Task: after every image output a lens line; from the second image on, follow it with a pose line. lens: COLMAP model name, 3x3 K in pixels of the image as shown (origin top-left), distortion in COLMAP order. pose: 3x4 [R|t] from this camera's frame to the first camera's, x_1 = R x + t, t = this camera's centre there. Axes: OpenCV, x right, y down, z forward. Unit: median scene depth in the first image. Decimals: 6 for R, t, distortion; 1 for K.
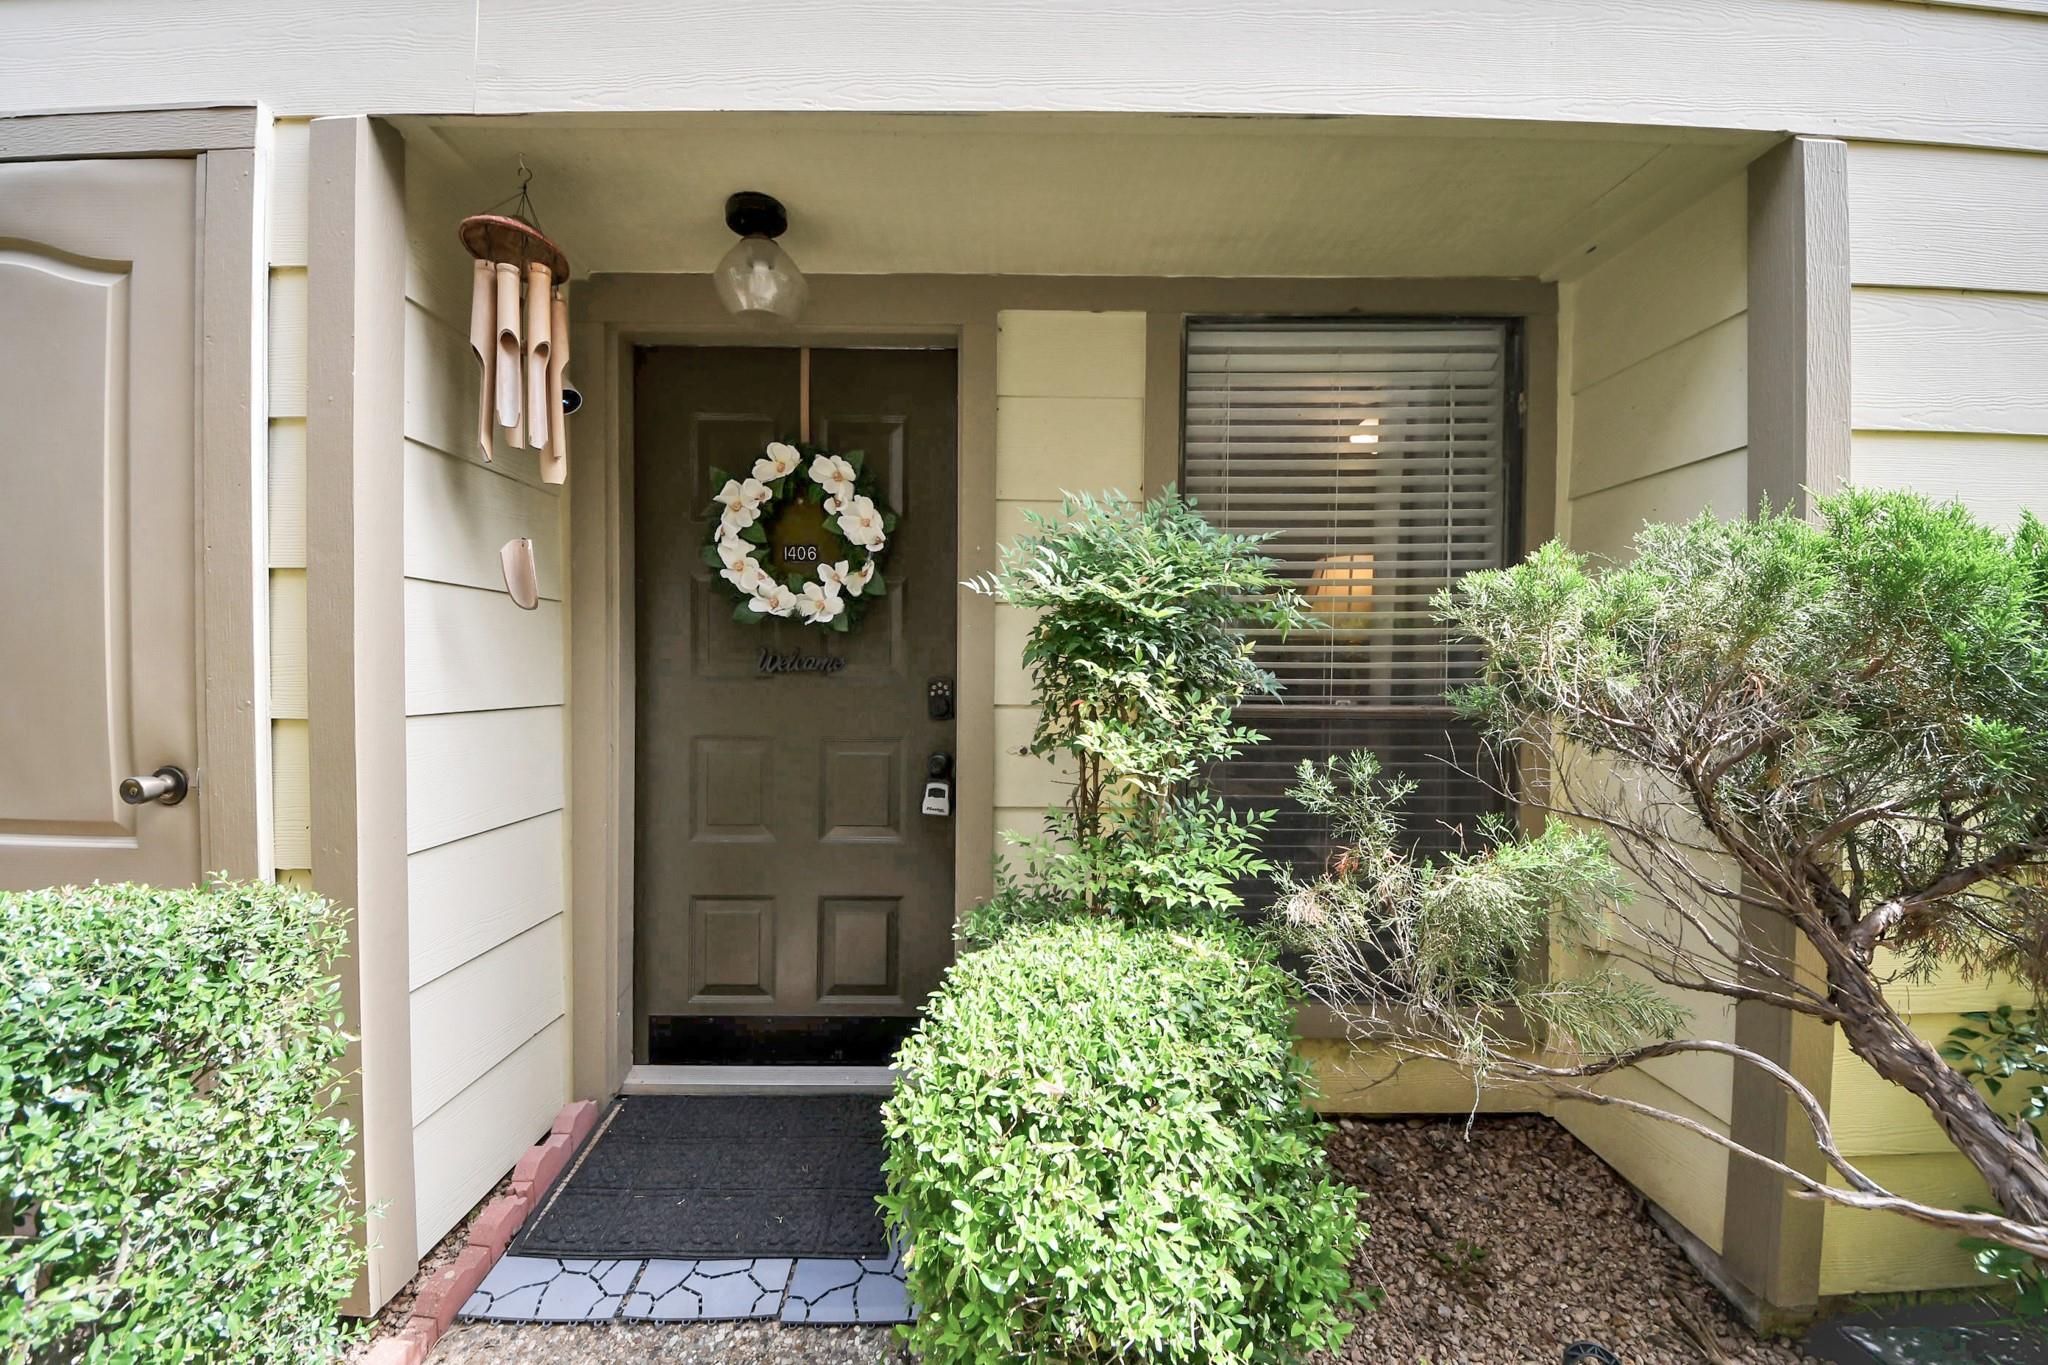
lens RADIAL K [[720.0, 0, 972.7], [0, 720.0, 689.5], [0, 0, 1]] dist [0.013312, -0.014836]
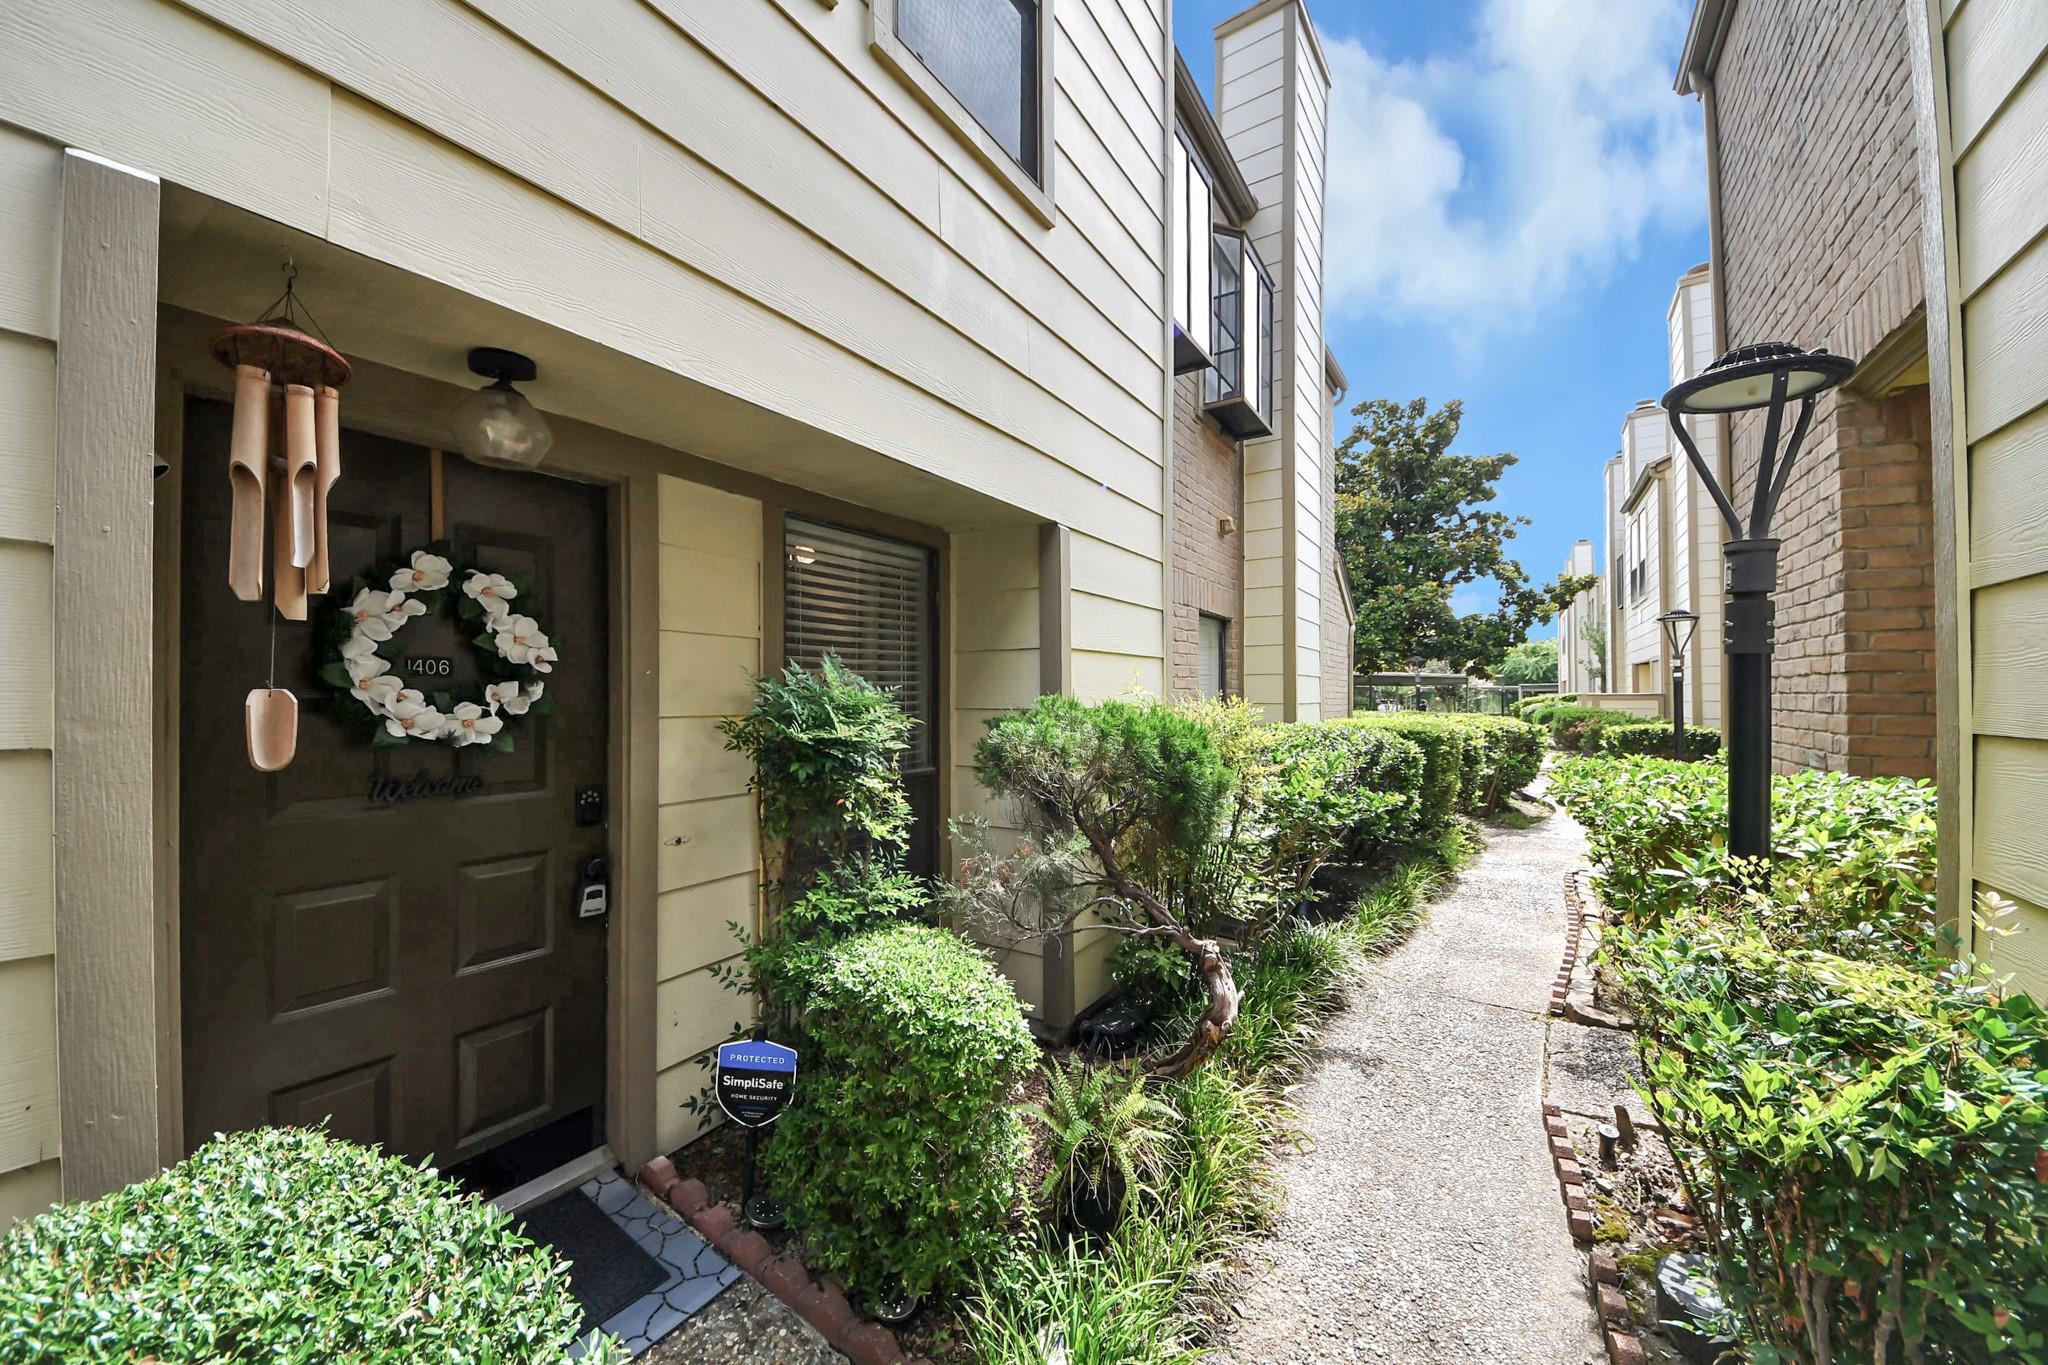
lens RADIAL K [[731.1, 0, 1024.0], [0, 731.1, 682.5], [0, 0, 1]] dist [-0.014423, -0.000132]
pose [[0.526437, 0.000916, 0.850214, -0.657136], [0.040140, 0.998858, -0.025930, -0.122300], [-0.849266, 0.047778, 0.525799, -0.127900]]
